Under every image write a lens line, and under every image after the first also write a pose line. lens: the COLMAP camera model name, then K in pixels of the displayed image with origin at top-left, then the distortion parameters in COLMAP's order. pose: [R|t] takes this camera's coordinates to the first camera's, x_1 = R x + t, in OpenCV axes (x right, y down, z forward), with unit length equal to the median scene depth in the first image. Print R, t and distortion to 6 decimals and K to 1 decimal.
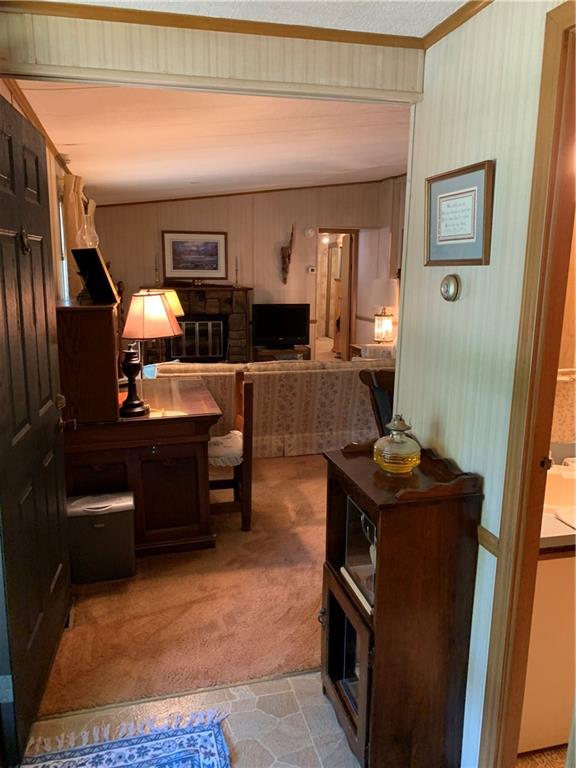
lens RADIAL K [[586.4, 0, 287.6], [0, 586.4, 385.5], [0, 0, 1]] dist [-0.002924, -0.007741]
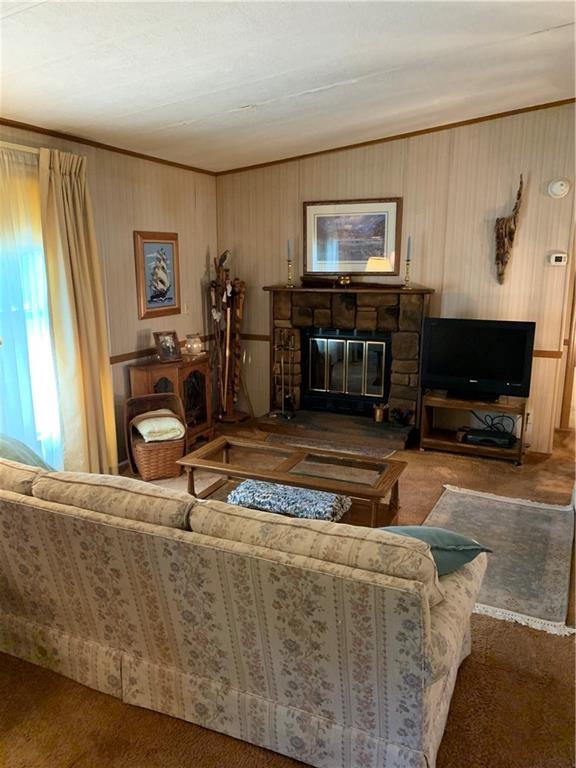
lens RADIAL K [[586.4, 0, 288.5], [0, 586.4, 380.8], [0, 0, 1]] dist [-0.002924, -0.007741]
pose [[0.783728, 0.115248, -0.610318, 0.195498], [-0.113191, 0.992681, 0.042100, -0.084917], [0.610703, 0.036088, 0.791037, 0.451507]]
